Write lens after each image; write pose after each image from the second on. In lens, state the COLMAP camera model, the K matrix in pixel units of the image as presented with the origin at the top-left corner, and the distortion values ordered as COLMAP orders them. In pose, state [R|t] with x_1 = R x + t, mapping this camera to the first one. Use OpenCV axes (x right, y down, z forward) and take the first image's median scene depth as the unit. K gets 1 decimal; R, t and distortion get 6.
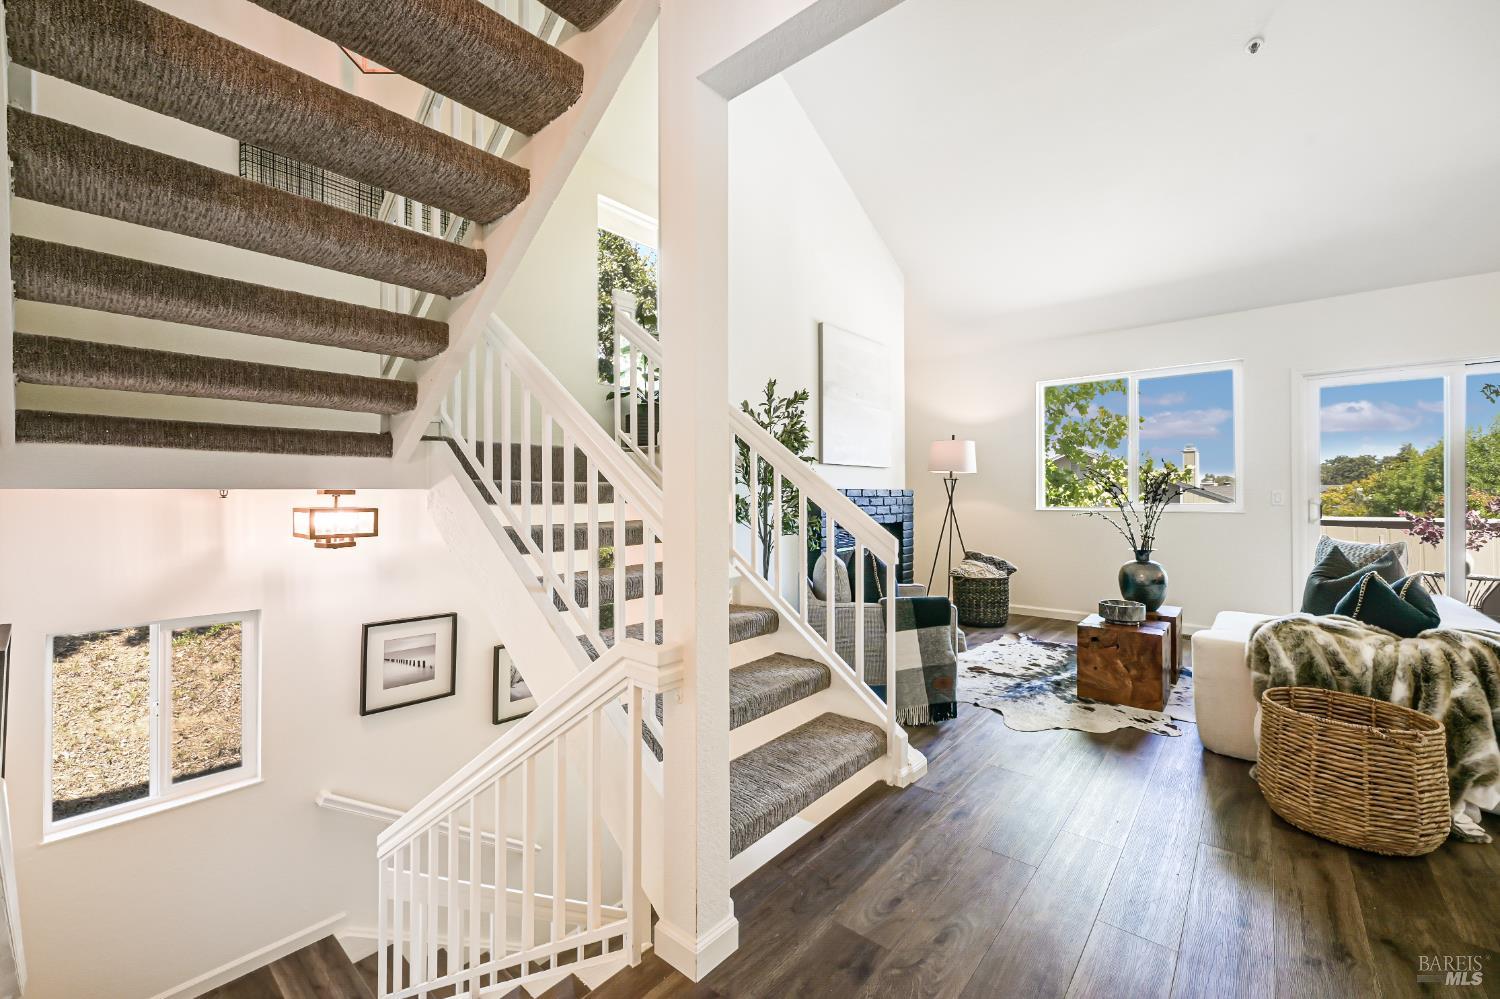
lens RADIAL K [[593.9, 0, 750.7], [0, 593.9, 496.4], [0, 0, 1]] dist [-0.000642, 0.000348]
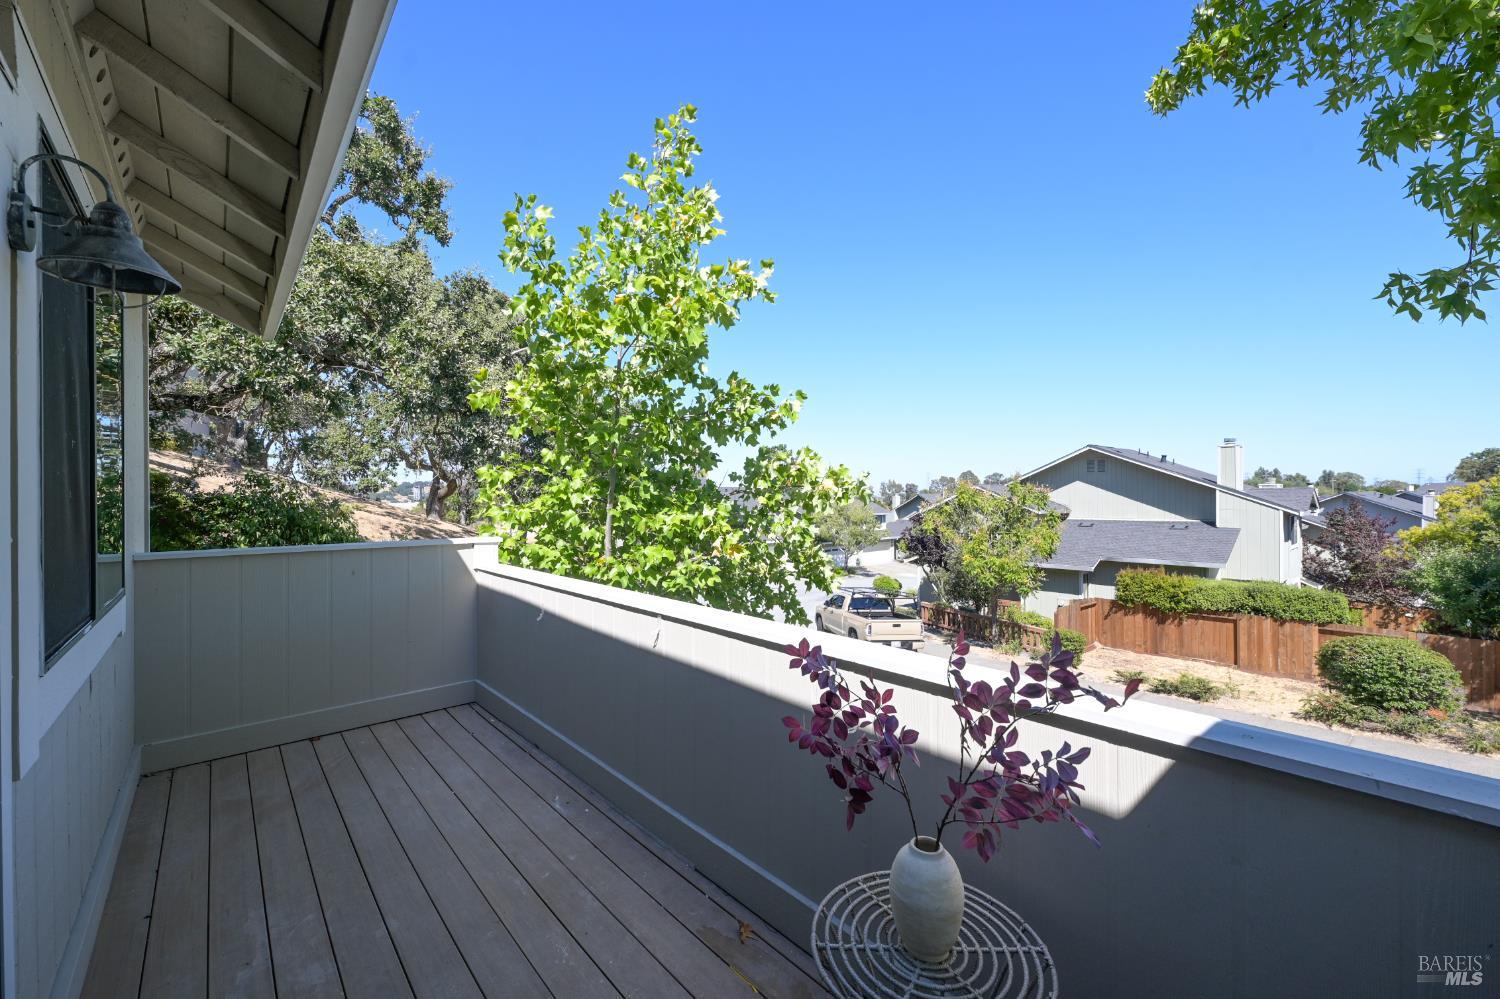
lens RADIAL K [[593.9, 0, 752.0], [0, 593.9, 498.7], [0, 0, 1]] dist [-0.000642, 0.000348]
pose [[0.993521, -0.001837, -0.113636, 1.303447], [0.002424, 0.999984, 0.005027, -0.061228], [0.113625, -0.005270, 0.993510, 0.859301]]
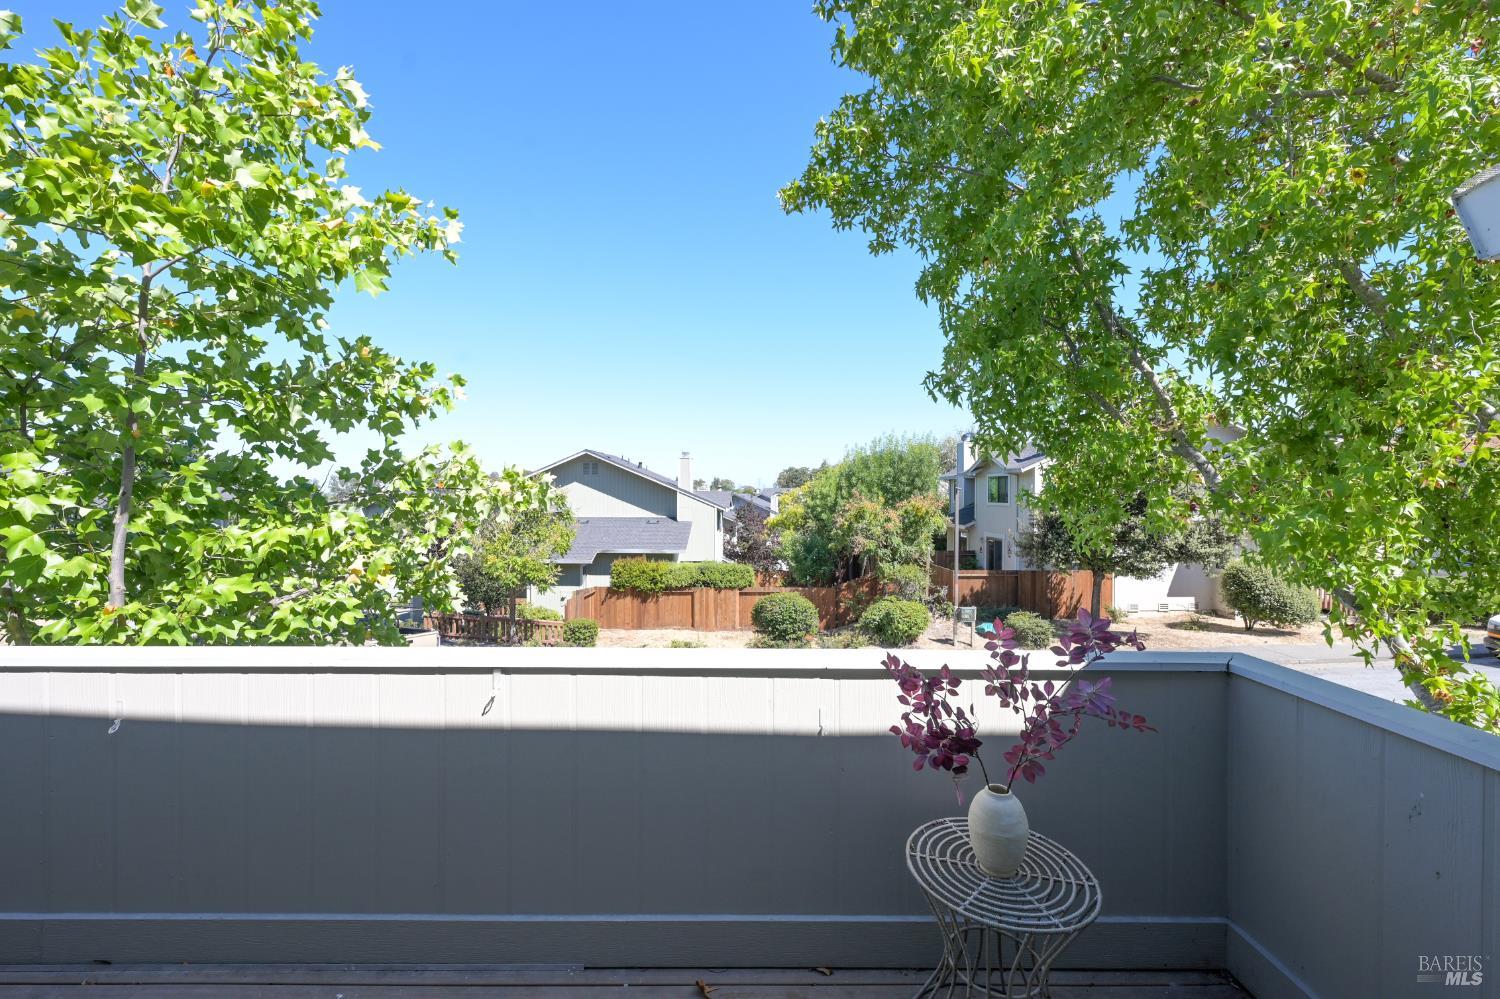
lens RADIAL K [[593.9, 0, 753.6], [0, 593.9, 499.9], [0, 0, 1]] dist [-0.000642, 0.000348]
pose [[0.751966, 0.002056, 0.659199, 1.005073], [-0.009596, 0.999923, 0.007828, -0.074127], [-0.659132, -0.012212, 0.751928, 0.972254]]
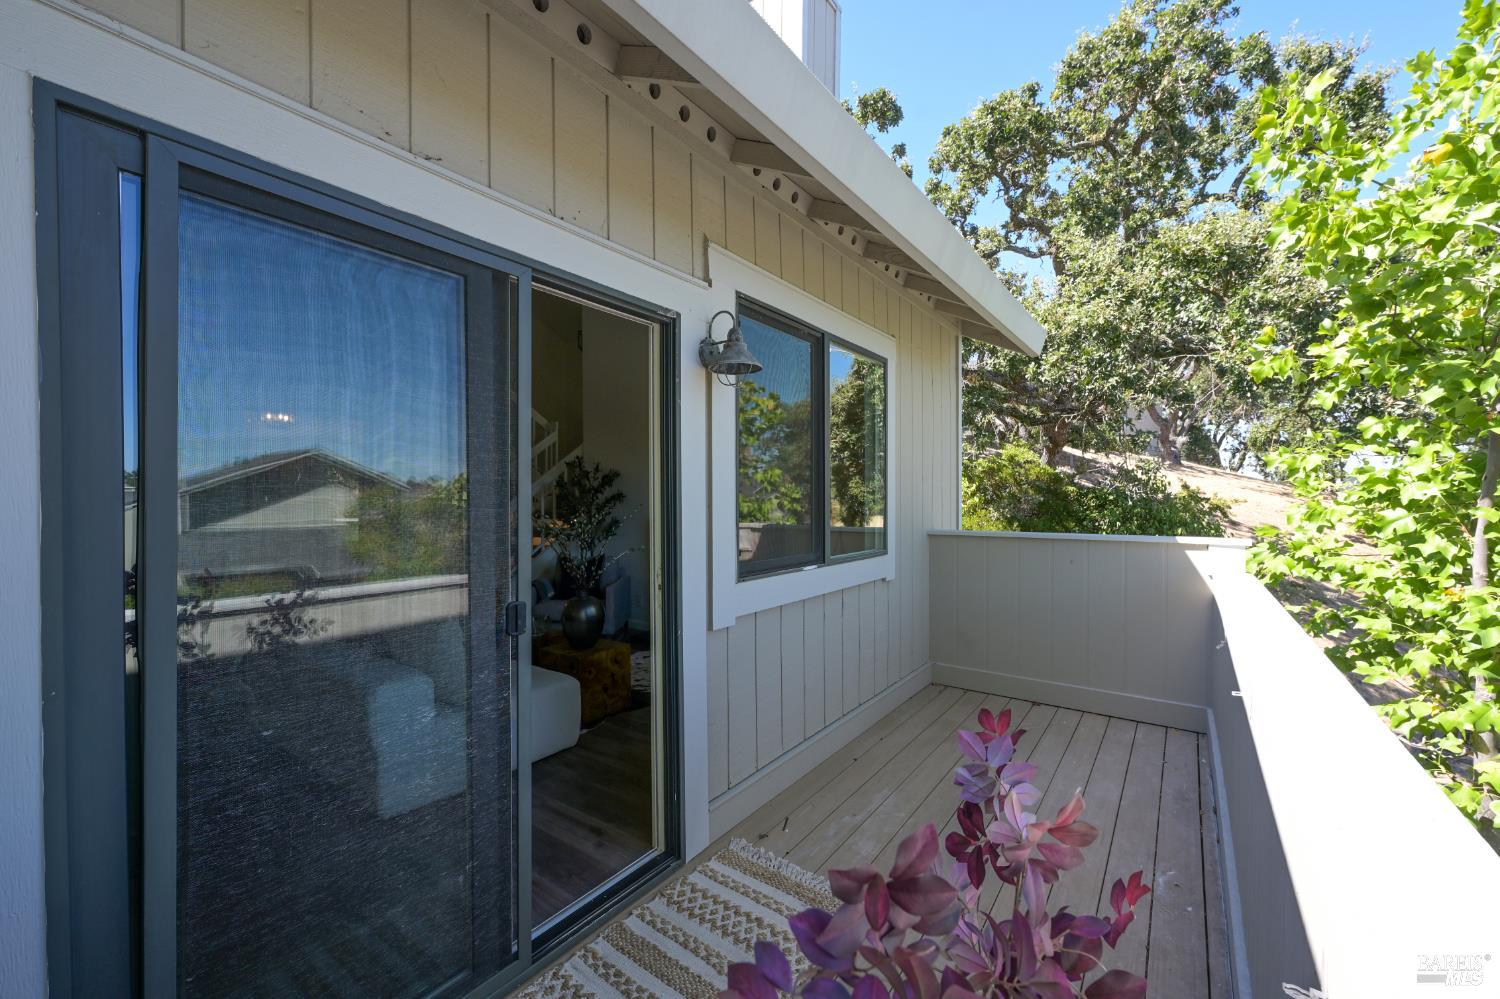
lens RADIAL K [[593.9, 0, 753.2], [0, 593.9, 503.8], [0, 0, 1]] dist [-0.000642, 0.000348]
pose [[0.089953, 0.015921, -0.995819, 1.486306], [0.005230, 0.999851, 0.016457, -0.056829], [0.995932, -0.006688, 0.089856, 1.079959]]
